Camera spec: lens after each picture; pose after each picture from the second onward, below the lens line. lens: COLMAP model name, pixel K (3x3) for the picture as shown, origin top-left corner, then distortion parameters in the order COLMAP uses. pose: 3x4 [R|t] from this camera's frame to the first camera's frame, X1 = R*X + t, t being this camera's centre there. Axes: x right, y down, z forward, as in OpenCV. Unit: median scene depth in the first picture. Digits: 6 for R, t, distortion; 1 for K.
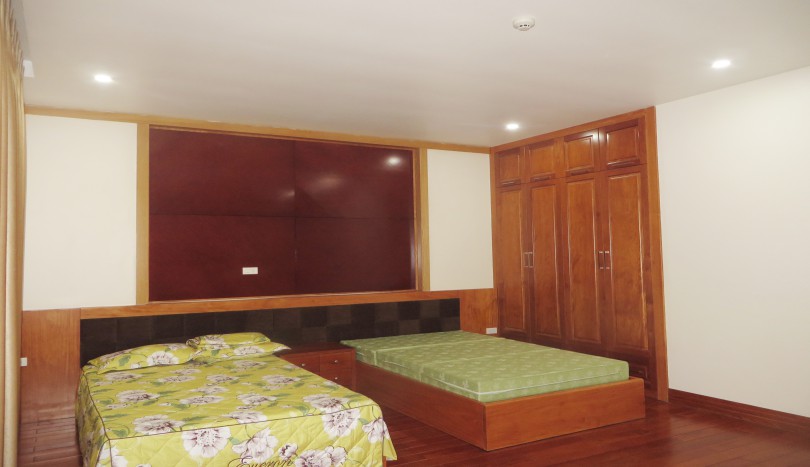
lens RADIAL K [[599.3, 0, 399.2], [0, 599.3, 229.9], [0, 0, 1]] dist [-0.010432, -0.001960]
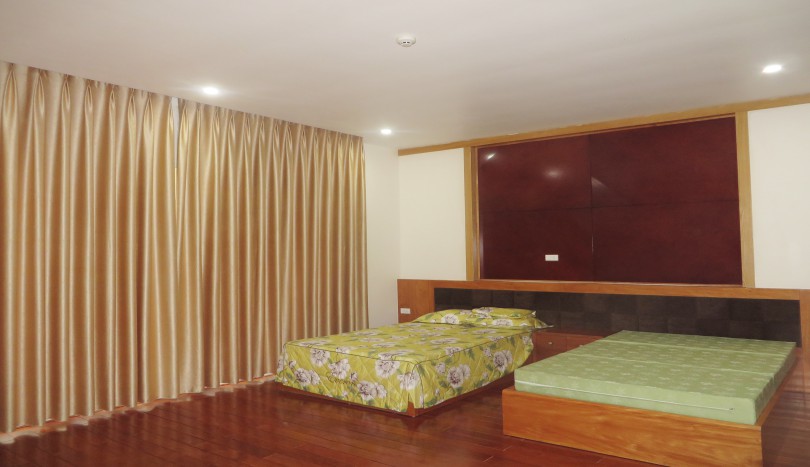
lens RADIAL K [[599.3, 0, 399.2], [0, 599.3, 229.9], [0, 0, 1]] dist [-0.010432, -0.001960]
pose [[0.399369, -0.020785, -0.916555, 0.736043], [0.044659, 0.998997, -0.003195, 0.006995], [0.915702, -0.039657, 0.399897, 0.305766]]
